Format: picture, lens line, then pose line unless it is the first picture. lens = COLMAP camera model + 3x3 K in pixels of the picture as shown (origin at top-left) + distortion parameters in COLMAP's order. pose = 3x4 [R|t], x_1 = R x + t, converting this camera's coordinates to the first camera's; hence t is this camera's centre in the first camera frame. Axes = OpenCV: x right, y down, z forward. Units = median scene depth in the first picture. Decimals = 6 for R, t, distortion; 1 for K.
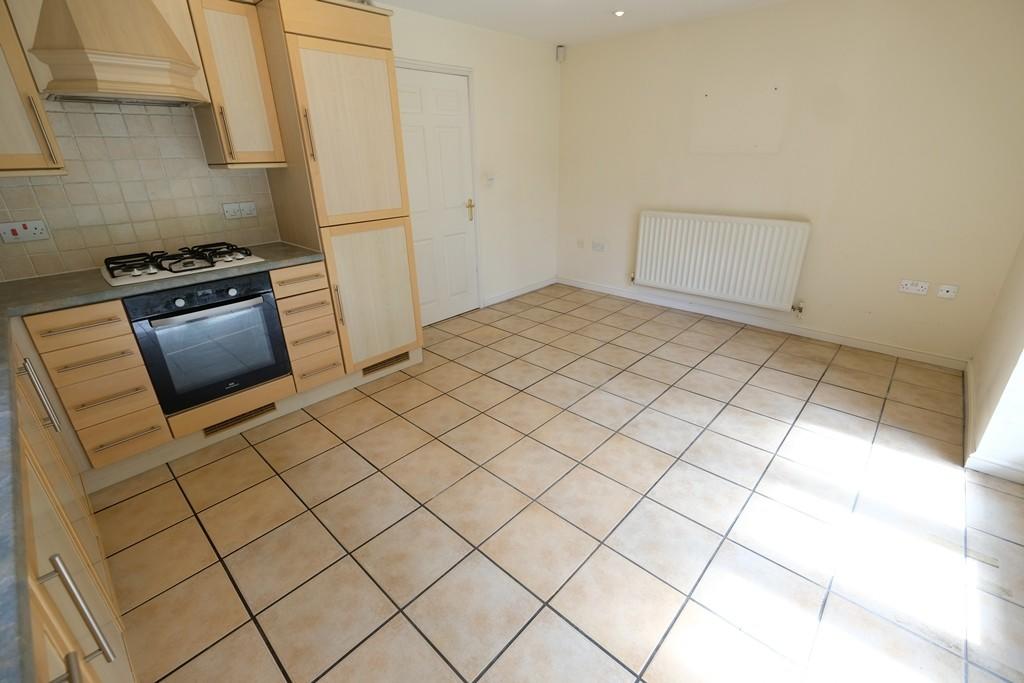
lens RADIAL K [[444.4, 0, 513.8], [0, 444.4, 337.3], [0, 0, 1]] dist [-0.000025, -0.000826]
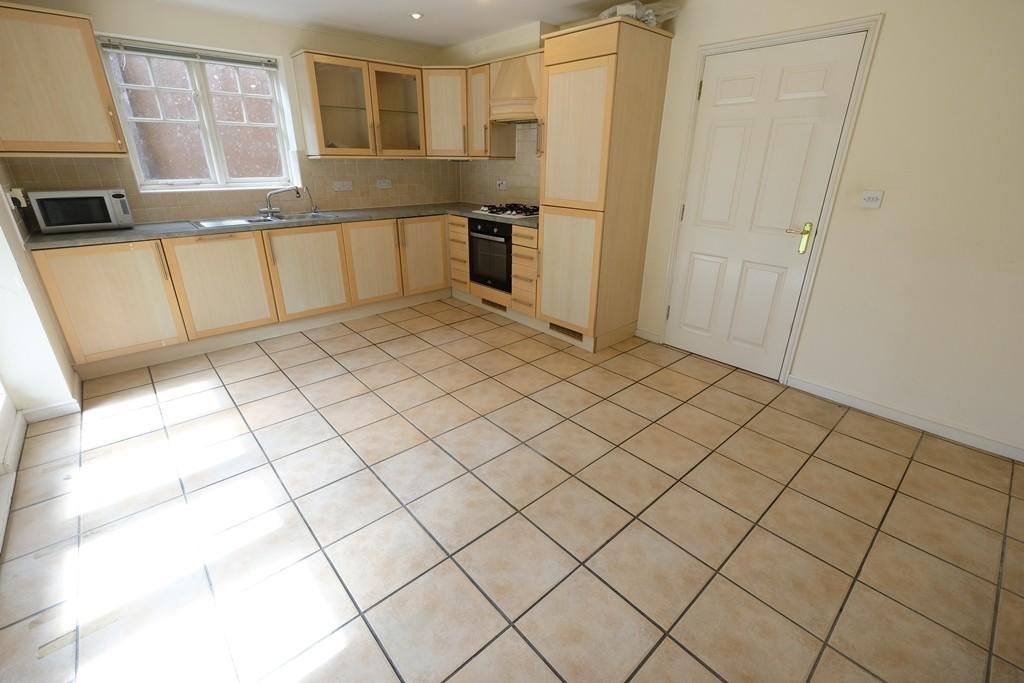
lens RADIAL K [[444.4, 0, 511.9], [0, 444.4, 337.7], [0, 0, 1]] dist [-0.000025, -0.000826]
pose [[-0.095694, 0.391988, -0.914980, 0.812216], [-0.386487, 0.832452, 0.397053, -0.340687], [0.917317, 0.391623, 0.071838, 0.804205]]
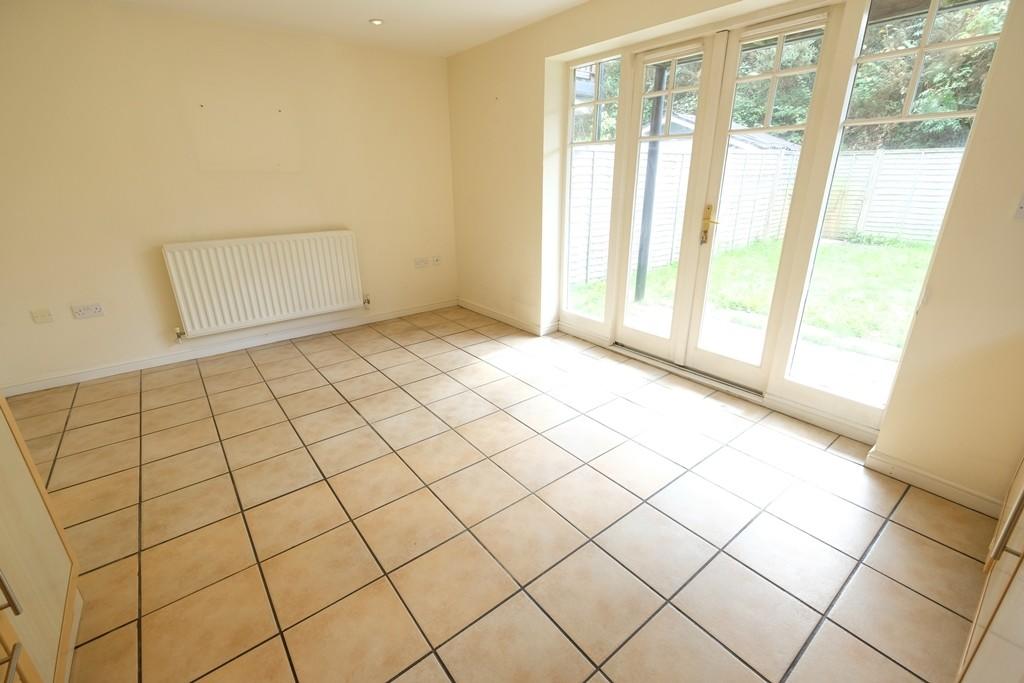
lens RADIAL K [[444.4, 0, 510.7], [0, 444.4, 334.8], [0, 0, 1]] dist [-0.000025, -0.000826]
pose [[0.156666, -0.318917, 0.934745, -0.516442], [0.381969, 0.892352, 0.240434, -0.143934], [-0.910800, 0.319375, 0.261617, 0.426876]]
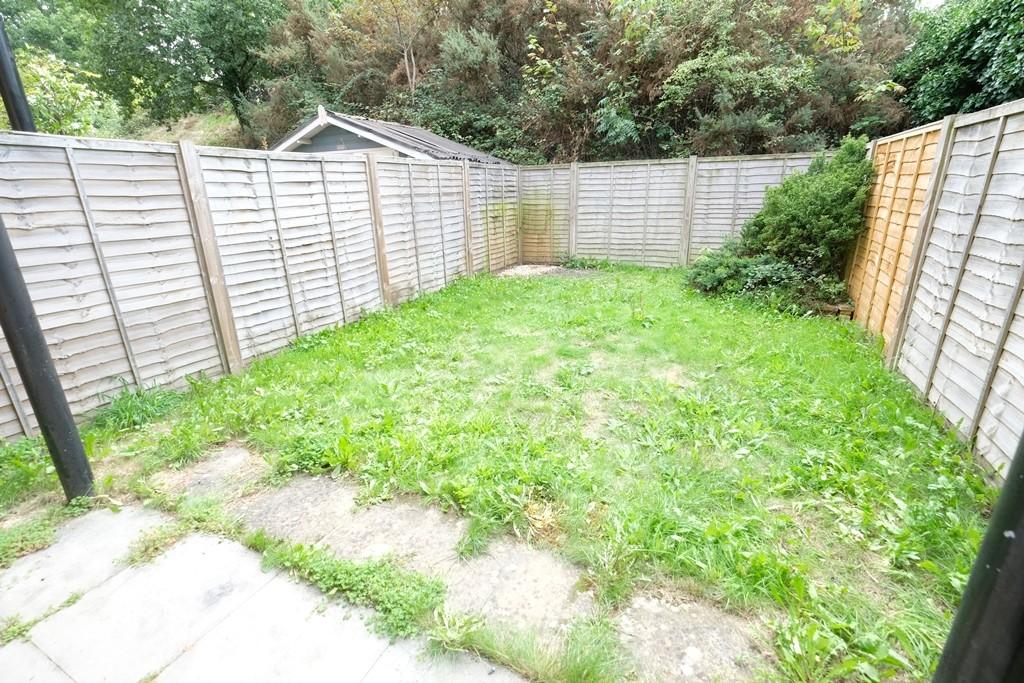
lens RADIAL K [[444.4, 0, 514.9], [0, 444.4, 332.5], [0, 0, 1]] dist [-0.000025, -0.000826]
pose [[-0.300814, -0.260537, 0.917404, 0.488208], [0.393615, 0.842286, 0.368269, 0.149577], [-0.868665, 0.471885, -0.150820, -0.274397]]
